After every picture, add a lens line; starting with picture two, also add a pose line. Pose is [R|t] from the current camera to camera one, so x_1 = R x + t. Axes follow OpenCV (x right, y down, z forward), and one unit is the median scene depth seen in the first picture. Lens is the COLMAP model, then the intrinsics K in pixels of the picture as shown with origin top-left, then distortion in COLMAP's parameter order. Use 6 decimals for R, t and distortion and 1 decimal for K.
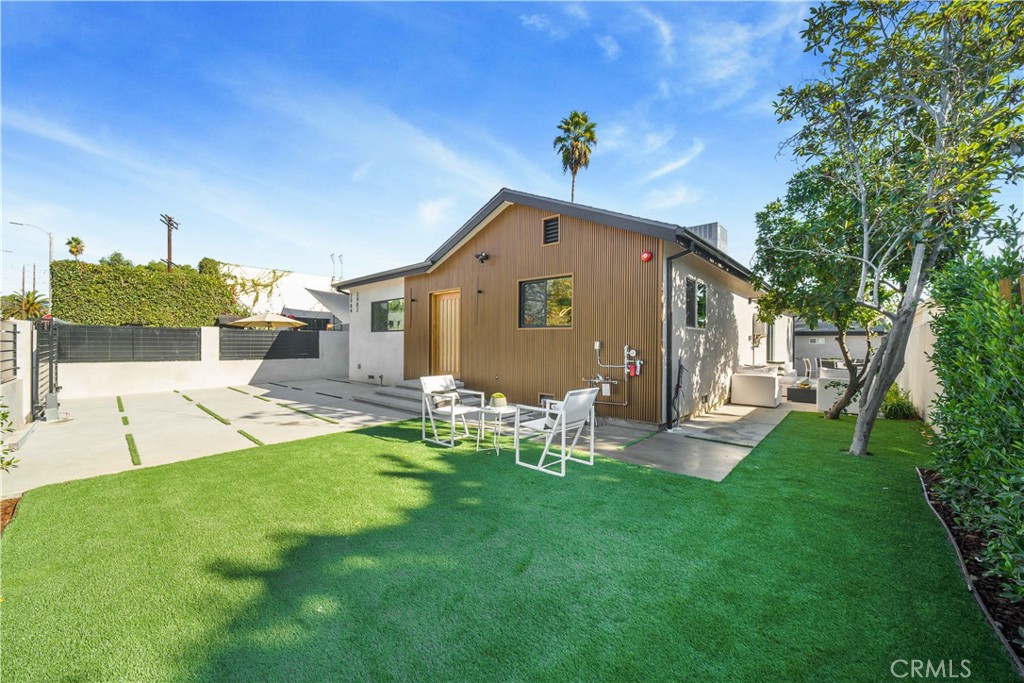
lens RADIAL K [[373.8, 0, 515.4], [0, 373.8, 341.3], [0, 0, 1]] dist [0.000988, 0.000011]
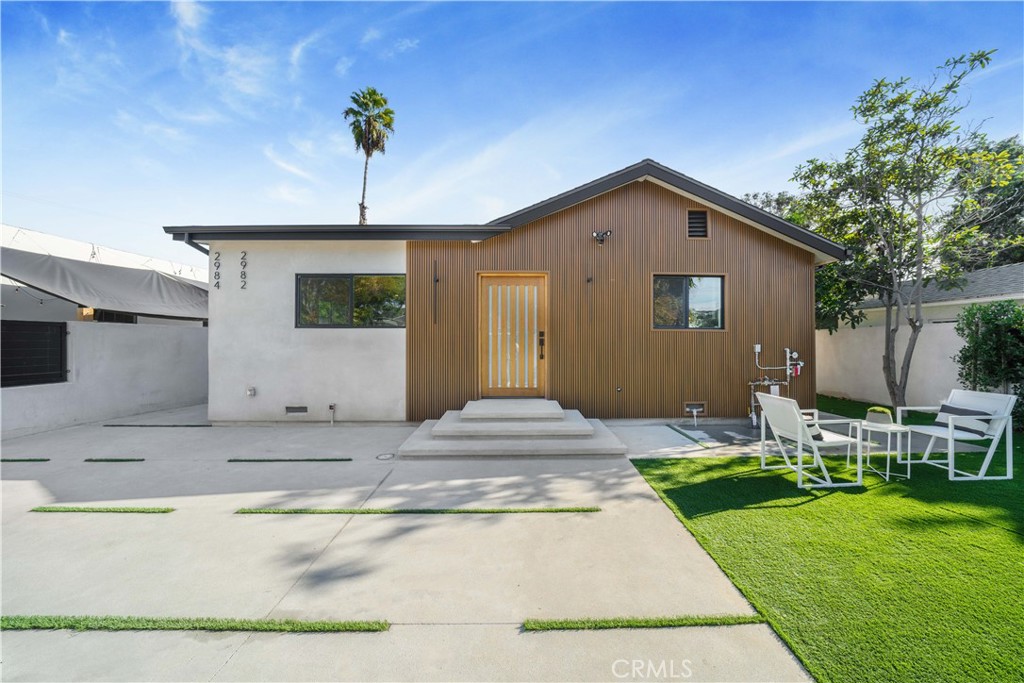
lens RADIAL K [[355.6, 0, 511.8], [0, 355.6, 339.6], [0, 0, 1]] dist [-0.017397, 0.000217]
pose [[0.739717, -0.002593, 0.672913, -0.637845], [0.000569, 0.999995, 0.003228, -0.011602], [-0.672918, -0.002004, 0.739714, 0.510190]]
